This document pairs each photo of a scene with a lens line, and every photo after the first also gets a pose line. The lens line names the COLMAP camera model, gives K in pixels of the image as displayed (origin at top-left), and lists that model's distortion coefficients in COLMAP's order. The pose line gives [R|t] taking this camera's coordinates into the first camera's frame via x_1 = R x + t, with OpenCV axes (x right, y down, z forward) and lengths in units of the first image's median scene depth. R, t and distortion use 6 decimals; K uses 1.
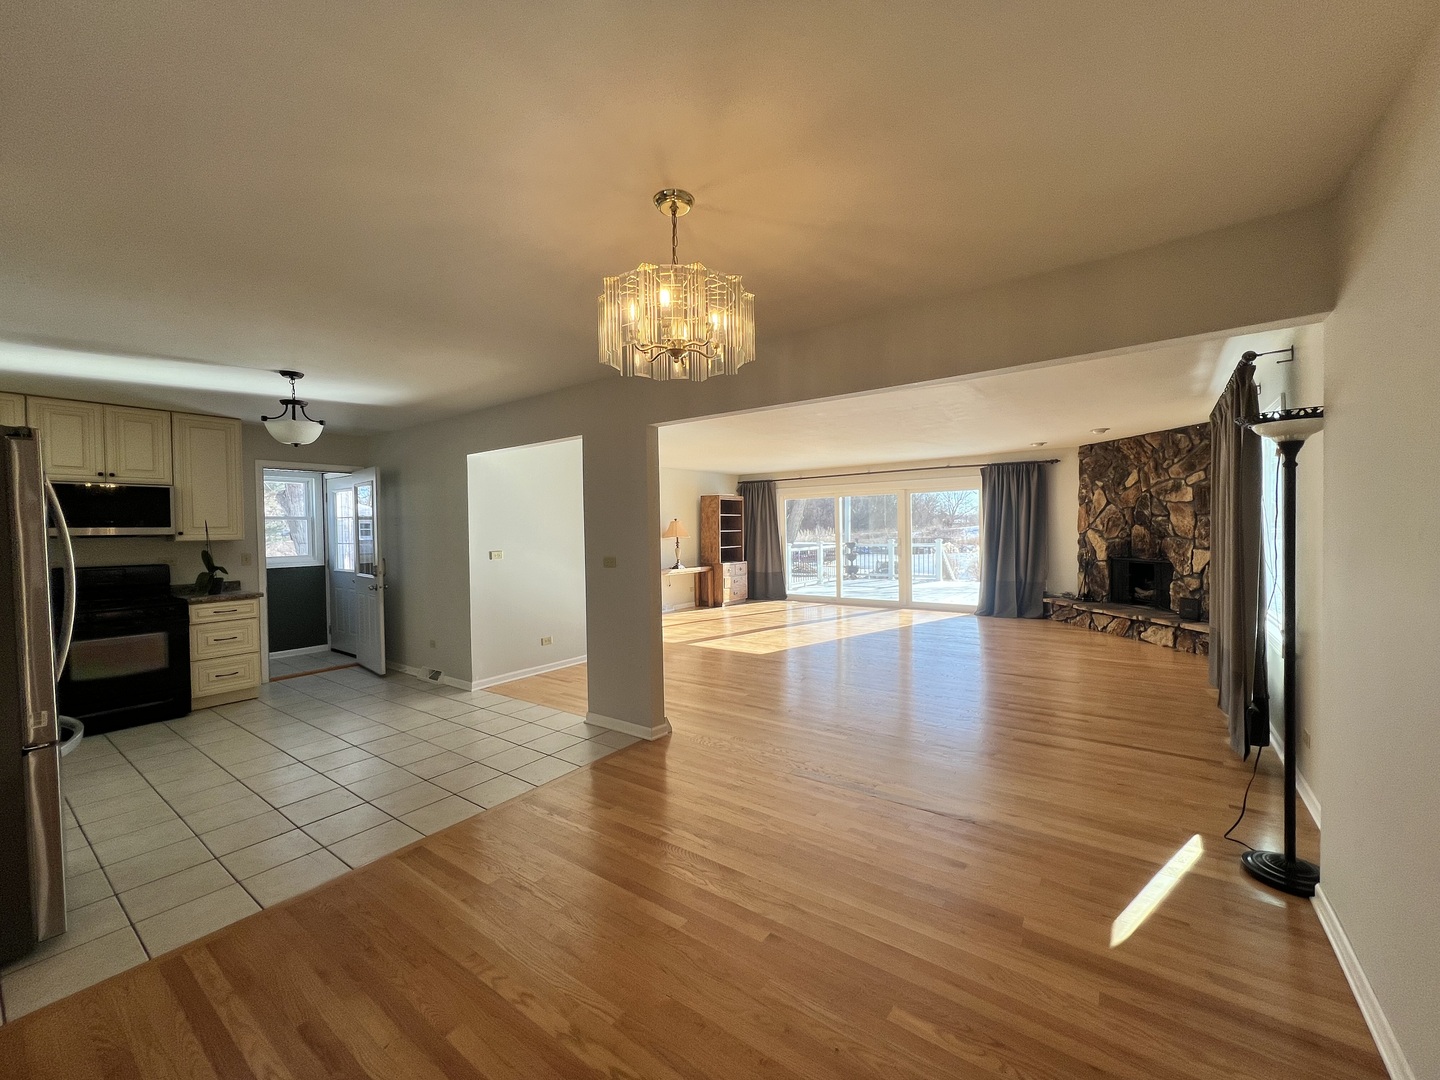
lens RADIAL K [[578.4, 0, 718.2], [0, 578.4, 537.7], [0, 0, 1]] dist [0.000164, 0.000050]
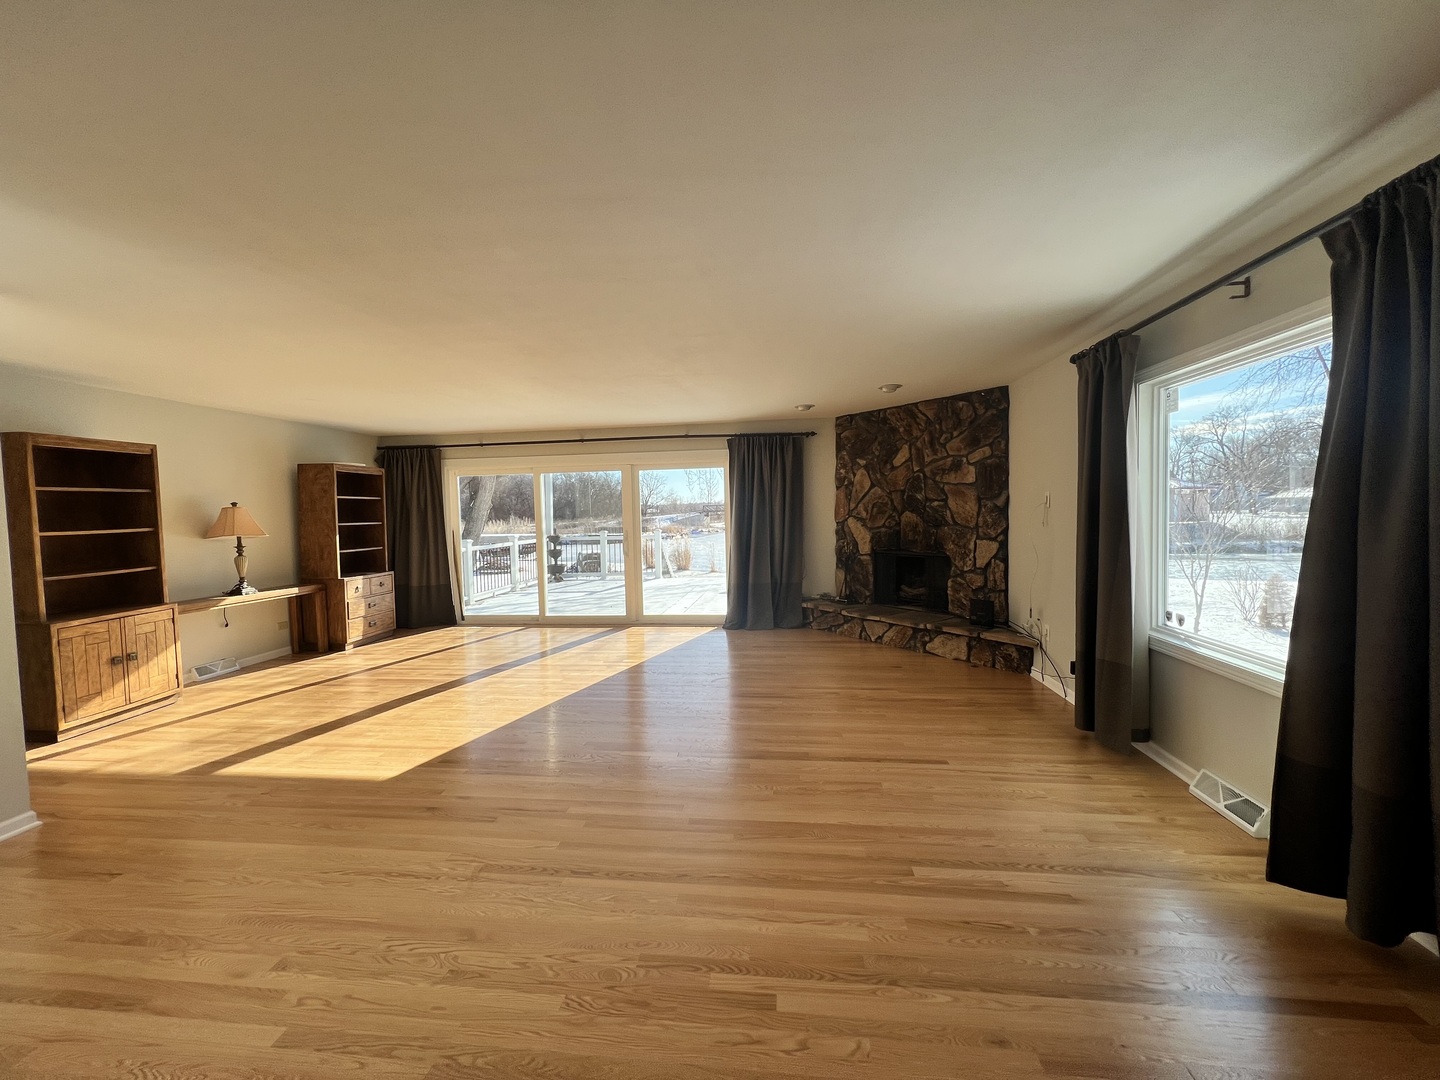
lens RADIAL K [[578.4, 0, 719.4], [0, 578.4, 536.0], [0, 0, 1]] dist [0.000164, 0.000050]
pose [[0.870956, -0.022432, 0.490849, 0.068828], [0.014890, 0.999704, 0.019266, -0.006151], [-0.491135, -0.009471, 0.871032, 0.371630]]
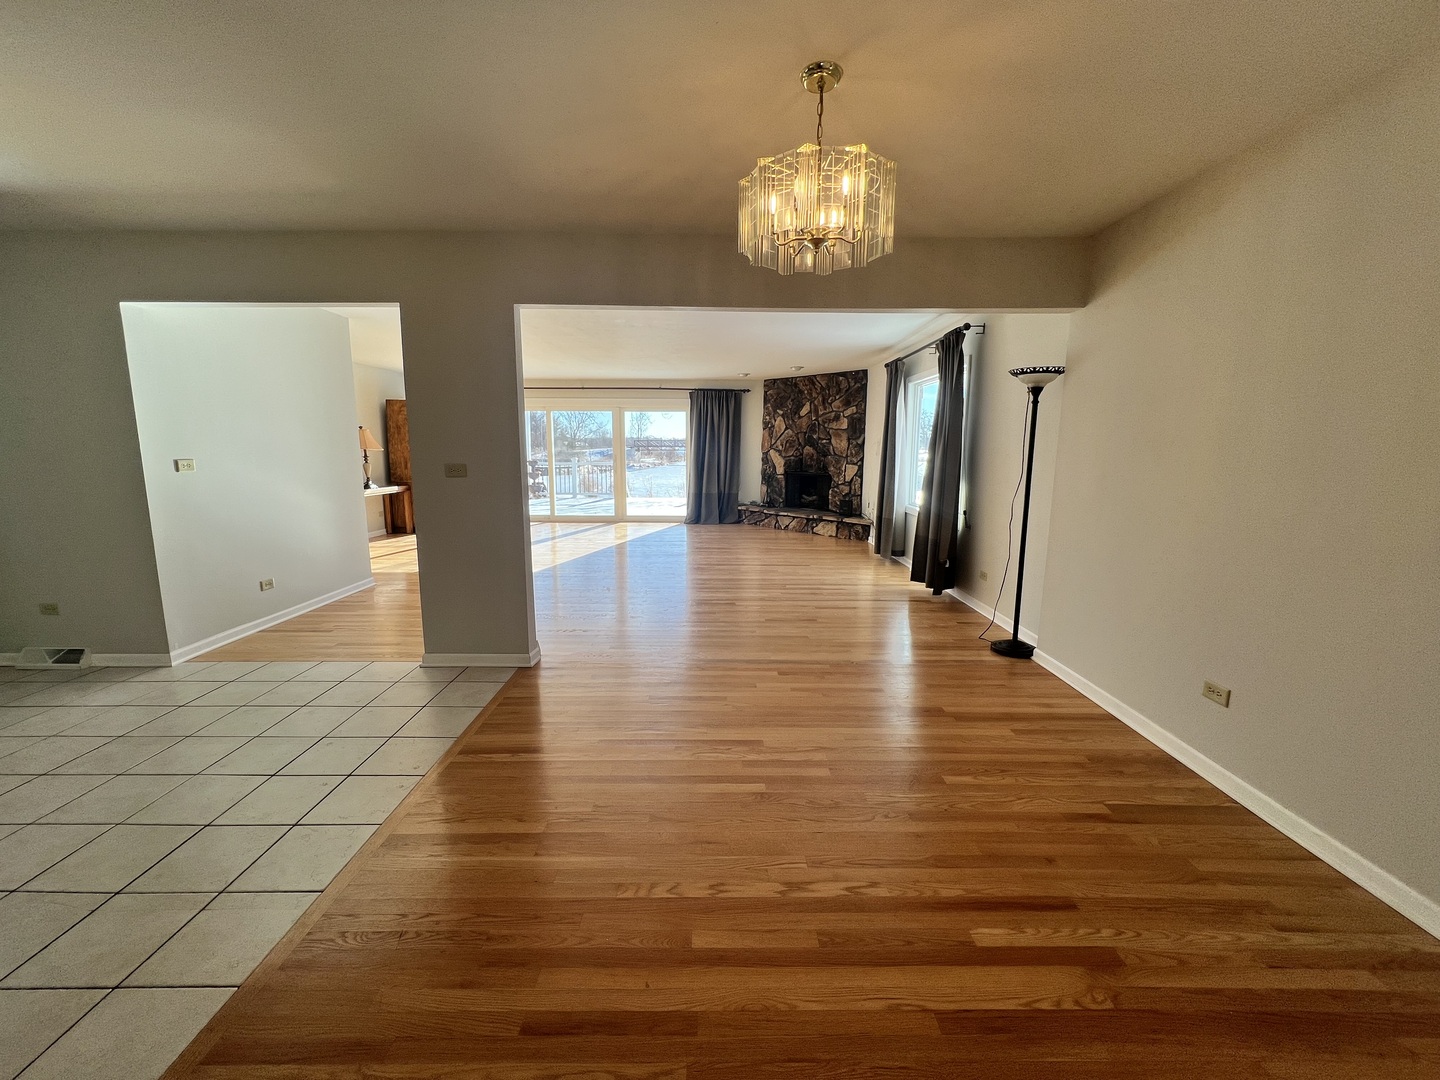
lens RADIAL K [[578.4, 0, 723.0], [0, 578.4, 537.1], [0, 0, 1]] dist [0.000164, 0.000050]
pose [[0.801143, -0.069307, 0.594446, -0.194960], [-0.010275, 0.991533, 0.129450, 0.013346], [-0.598385, -0.109816, 0.793647, 0.057925]]
